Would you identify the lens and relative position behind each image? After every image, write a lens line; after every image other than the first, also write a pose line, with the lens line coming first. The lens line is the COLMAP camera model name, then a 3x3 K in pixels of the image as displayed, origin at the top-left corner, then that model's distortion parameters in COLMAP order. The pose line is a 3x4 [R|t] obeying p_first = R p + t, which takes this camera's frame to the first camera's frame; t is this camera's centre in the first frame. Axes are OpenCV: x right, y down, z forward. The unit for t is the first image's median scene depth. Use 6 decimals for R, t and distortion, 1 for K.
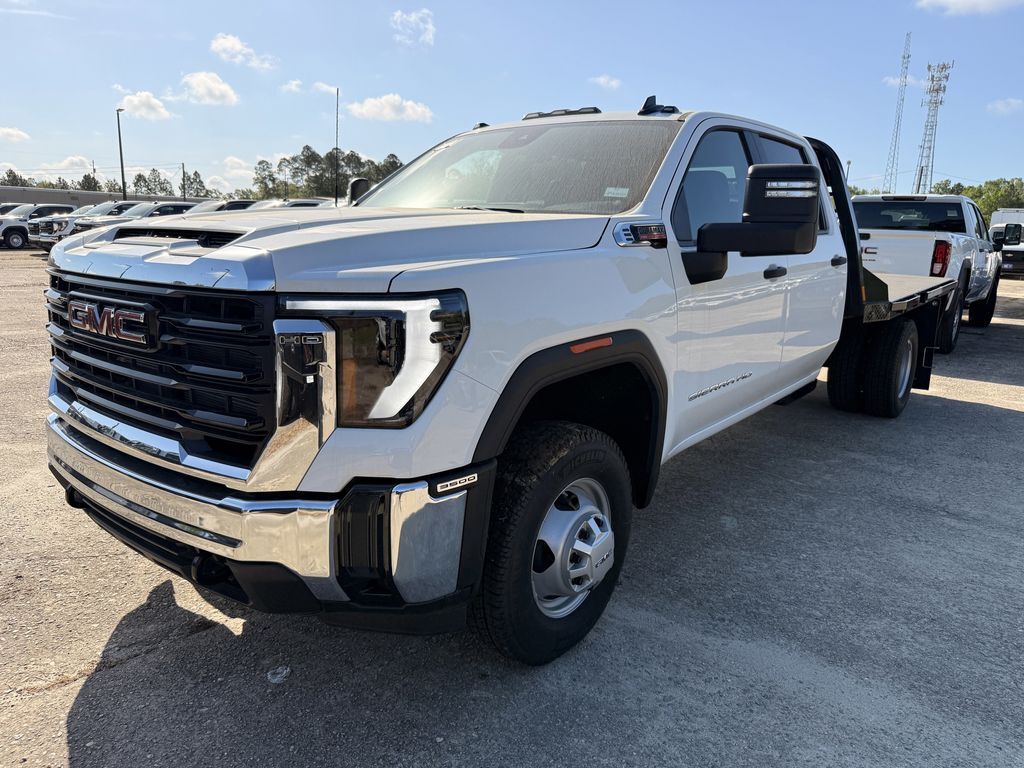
lens RADIAL K [[684.0, 0, 512.0], [0, 684.0, 384.0], [0, 0, 1]] dist [-0.000617, -0.000322]
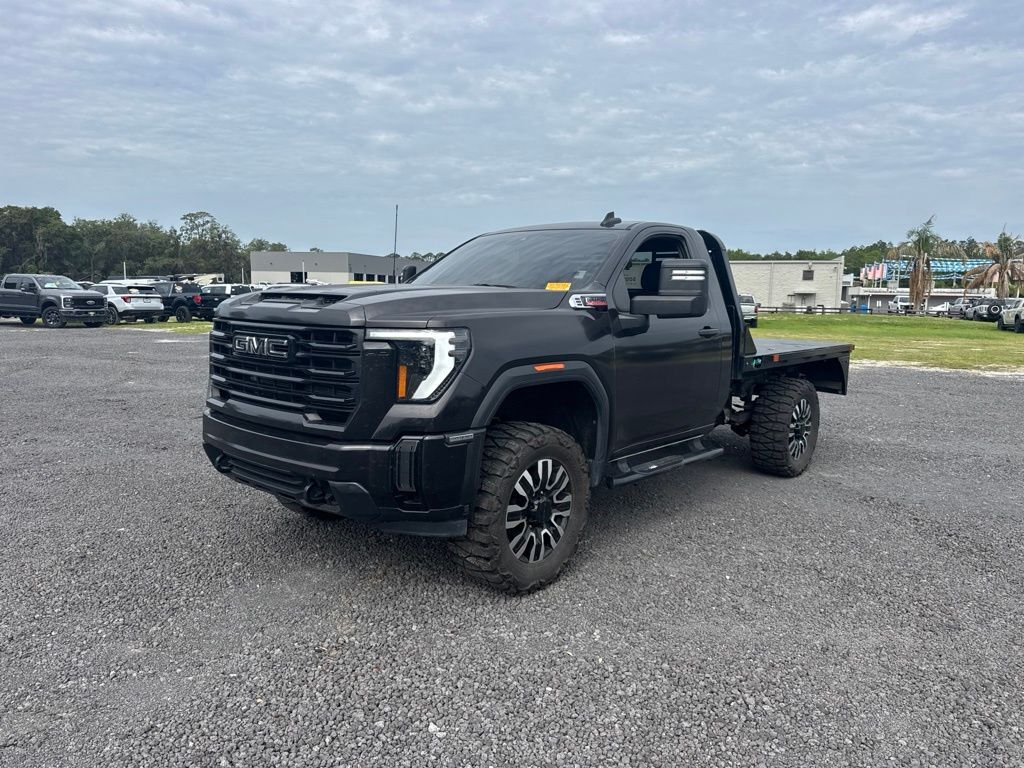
lens RADIAL K [[684.0, 0, 512.0], [0, 684.0, 384.0], [0, 0, 1]] dist [-0.000617, -0.000322]
pose [[0.998974, 0.016158, -0.042306, 0.115249], [-0.020997, 0.992962, -0.116553, 0.201678], [0.040125, 0.117322, 0.992283, -0.709346]]
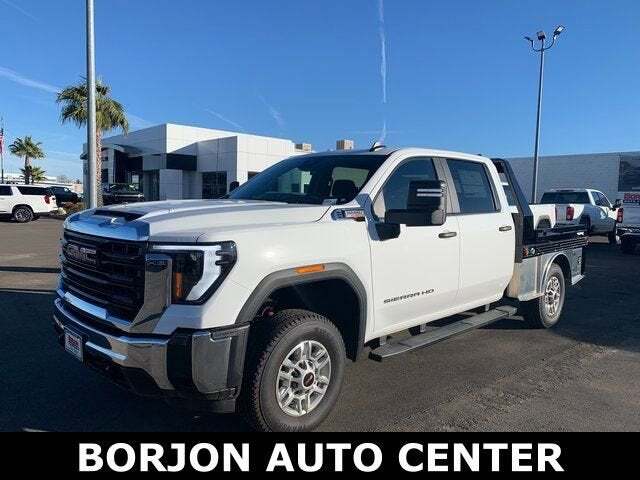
lens RADIAL K [[427.5, 0, 320.0], [0, 427.5, 240.0], [0, 0, 1]] dist [-0.000617, -0.000322]
pose [[0.993210, 0.012211, -0.115690, 0.337979], [-0.028827, 0.989294, -0.143061, 0.040424], [0.112704, 0.145424, 0.982929, -0.278470]]
